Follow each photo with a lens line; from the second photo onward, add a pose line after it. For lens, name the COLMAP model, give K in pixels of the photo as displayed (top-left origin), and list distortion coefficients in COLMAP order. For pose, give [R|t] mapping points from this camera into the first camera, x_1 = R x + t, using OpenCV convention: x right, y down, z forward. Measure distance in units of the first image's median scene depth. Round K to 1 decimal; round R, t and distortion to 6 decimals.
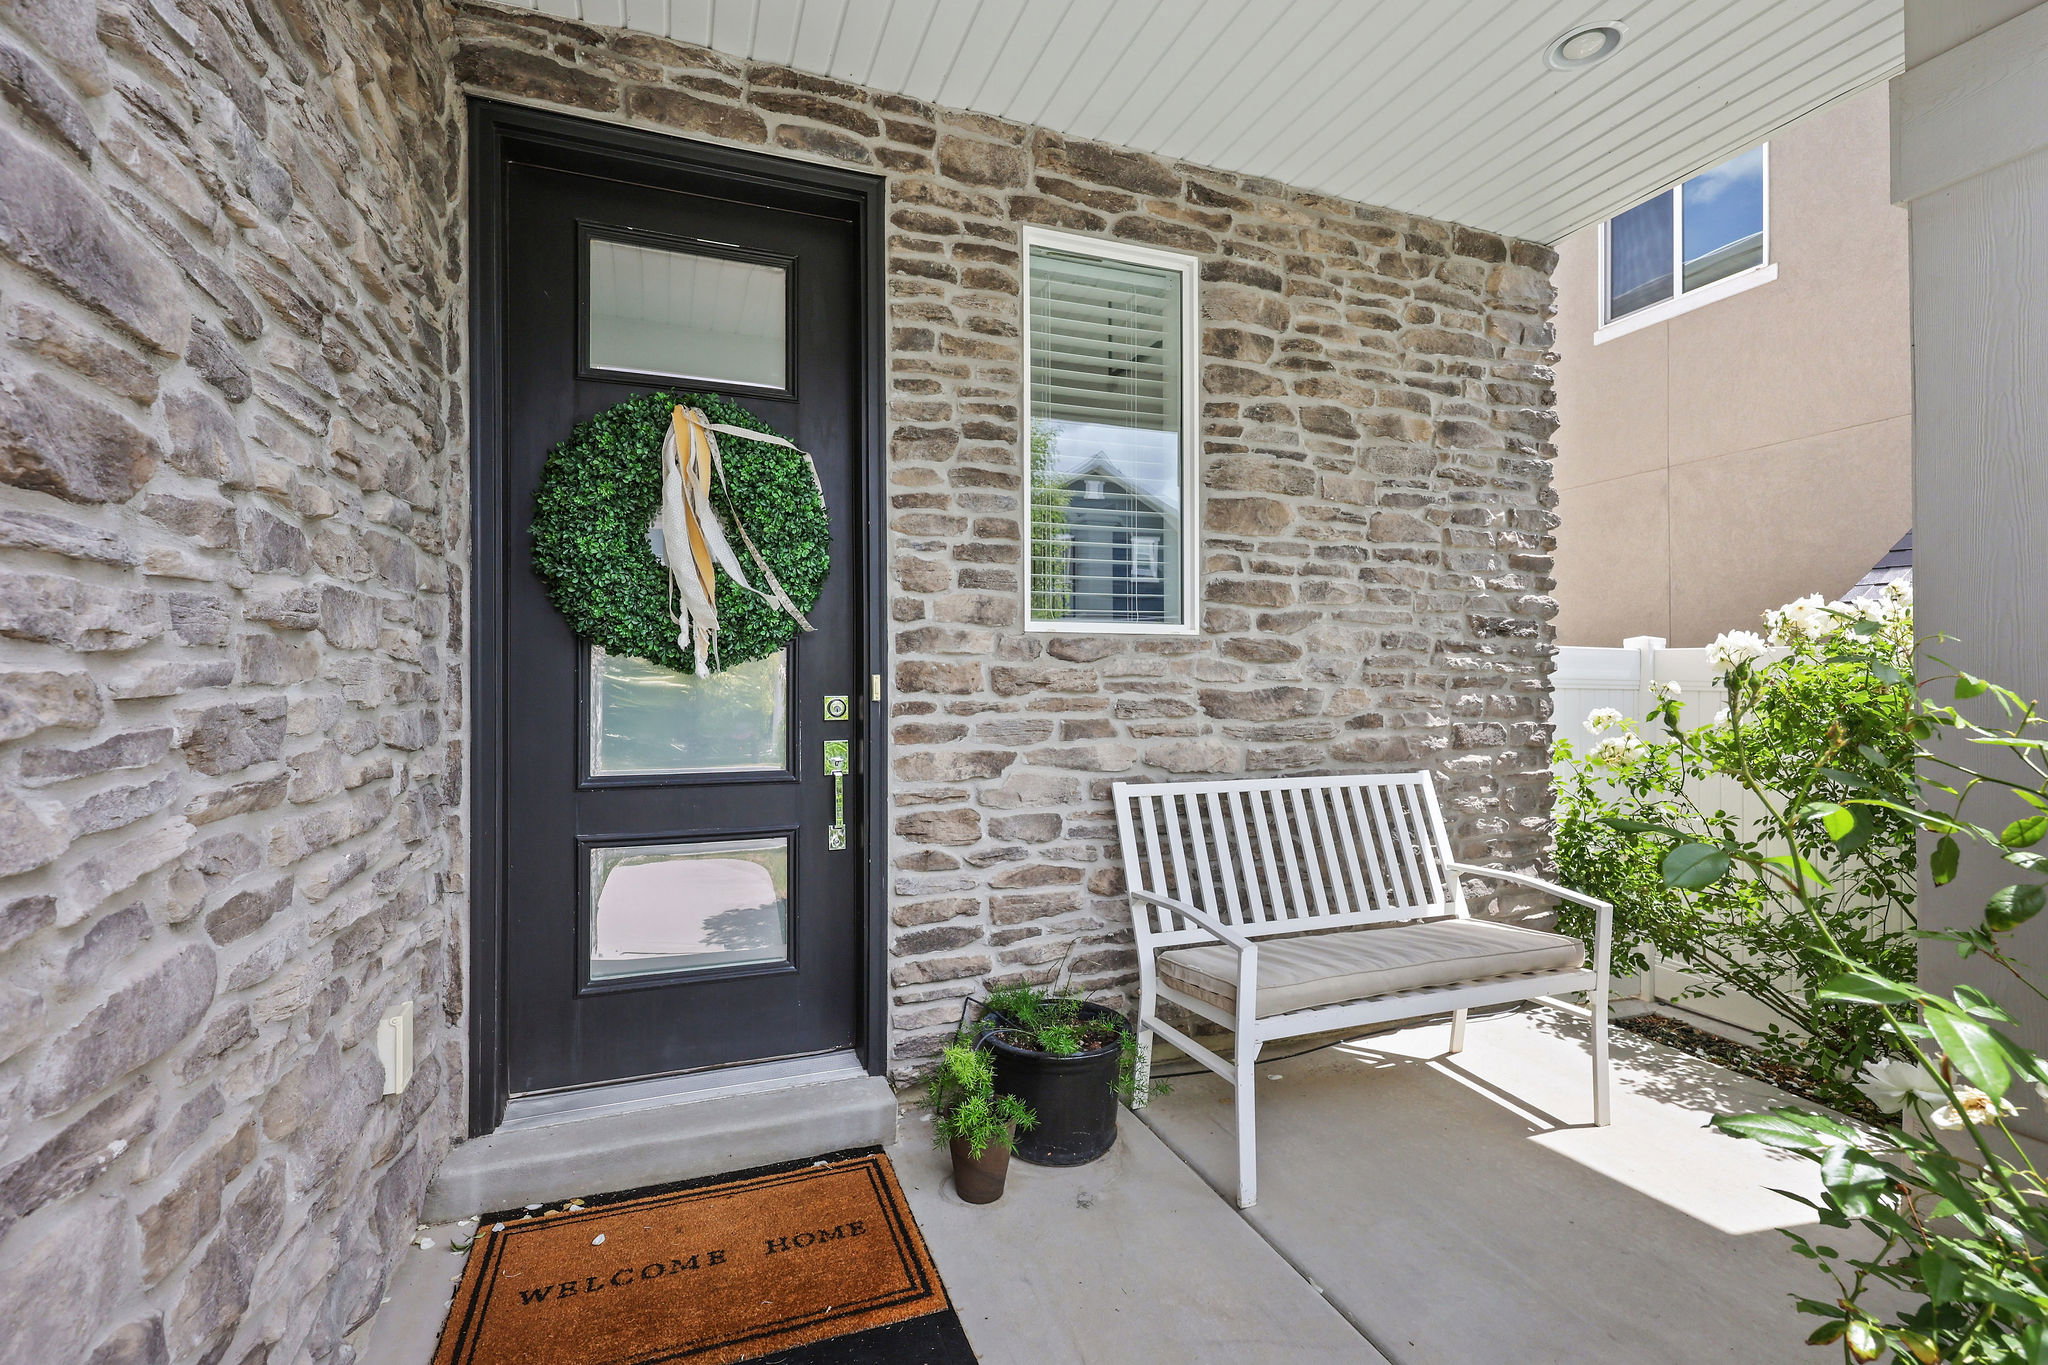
lens RADIAL K [[934.7, 0, 1025.0], [0, 934.7, 679.3], [0, 0, 1]] dist [0.009272, -0.001681]
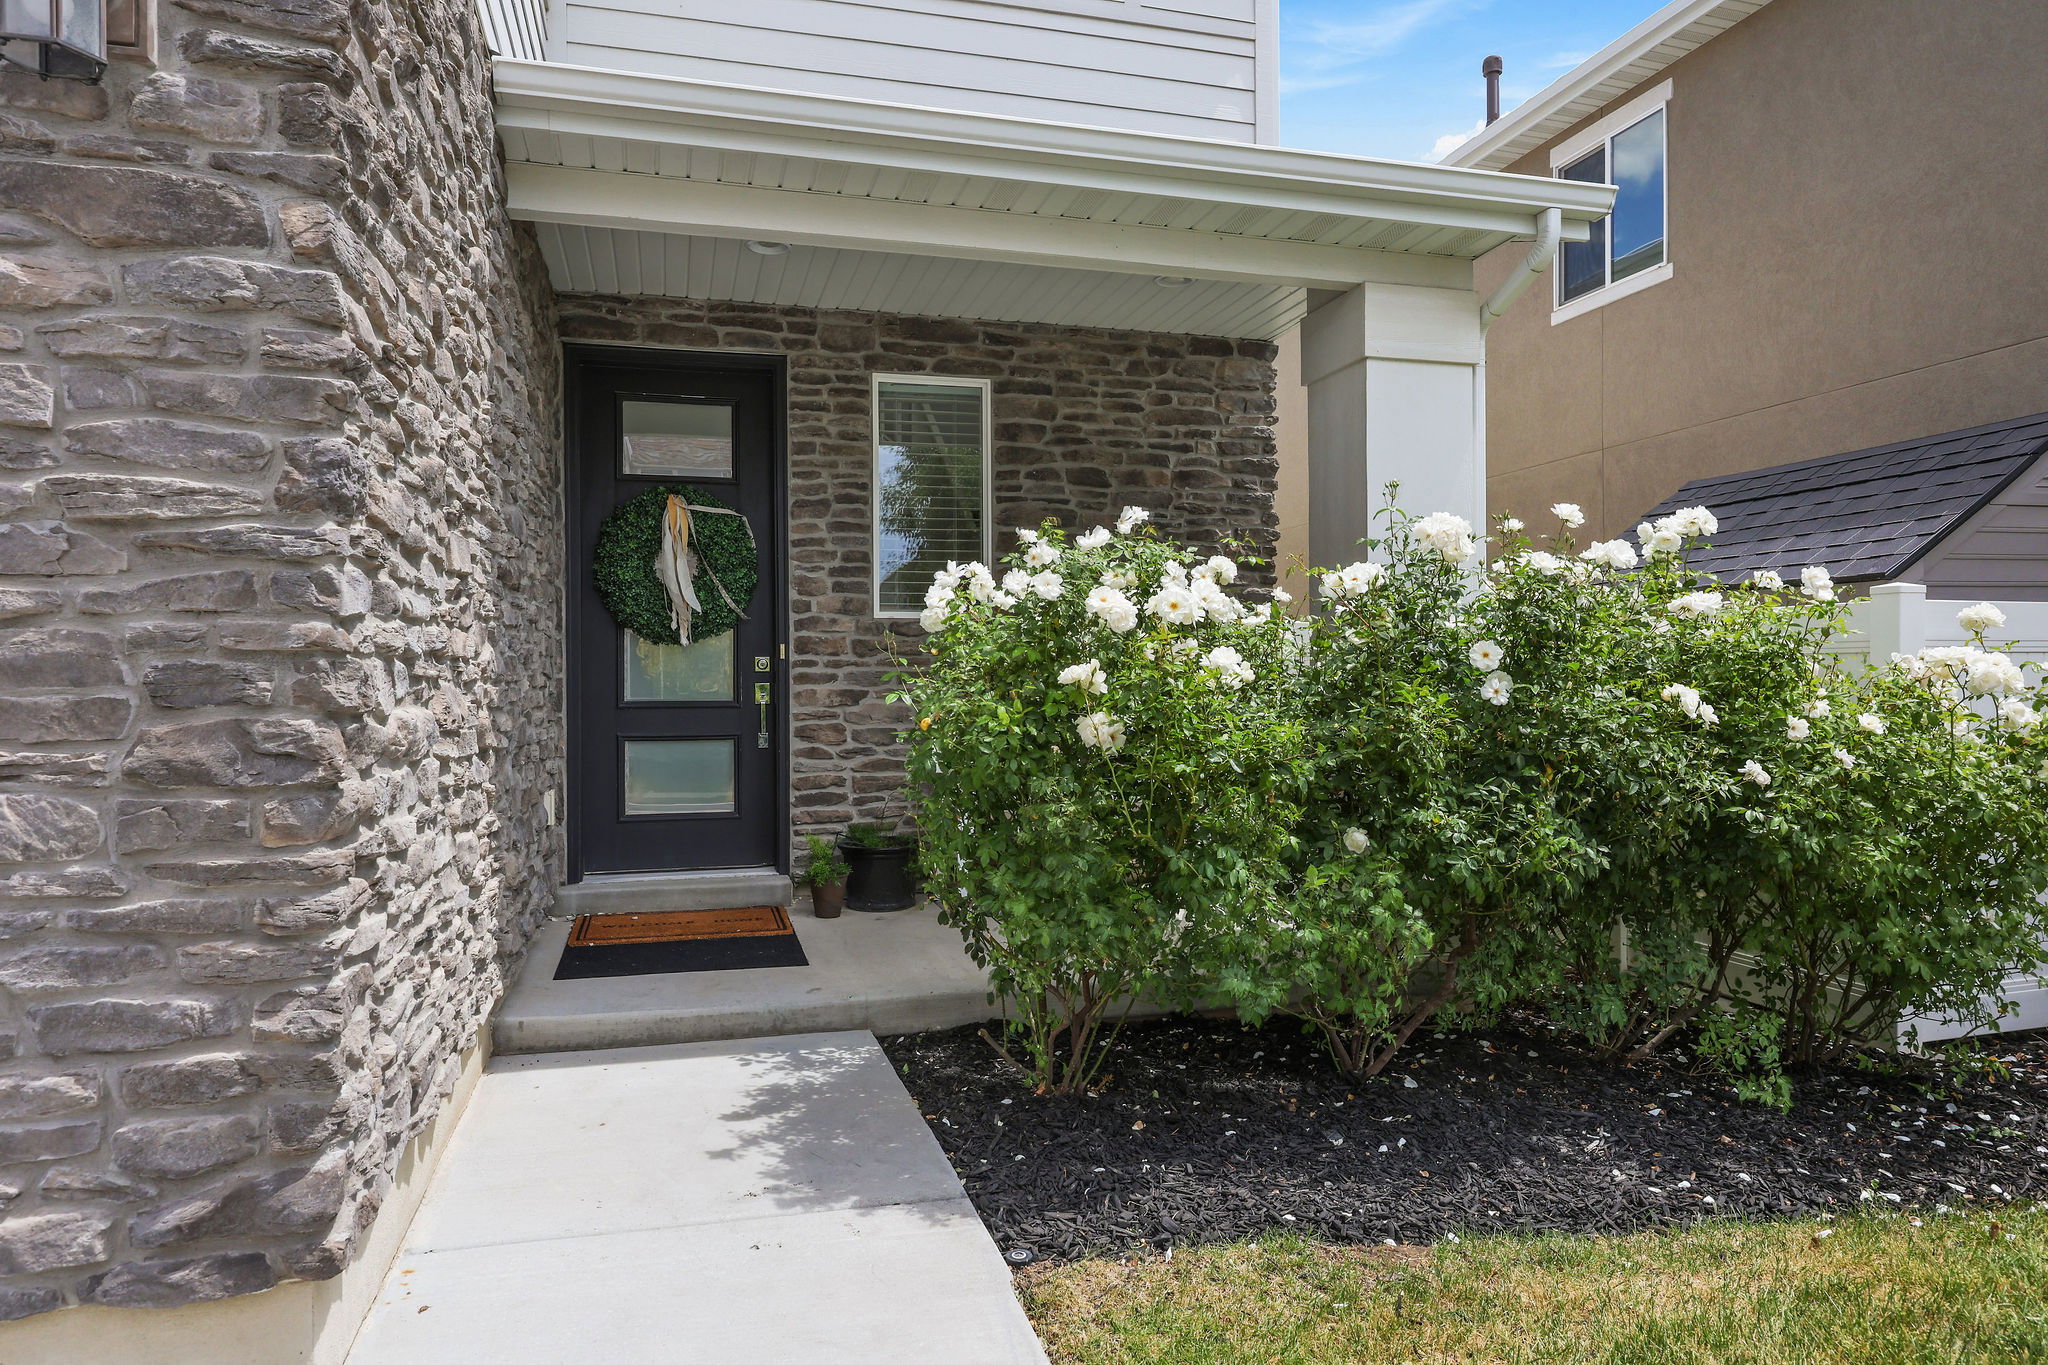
lens RADIAL K [[1291.0, 0, 1025.2], [0, 1291.0, 682.6], [0, 0, 1]] dist [0.001055, -0.000586]
pose [[0.995228, -0.003094, -0.097523, 0.500094], [0.003899, 0.999960, 0.008069, 0.047006], [0.097494, -0.008411, 0.995201, -1.281639]]
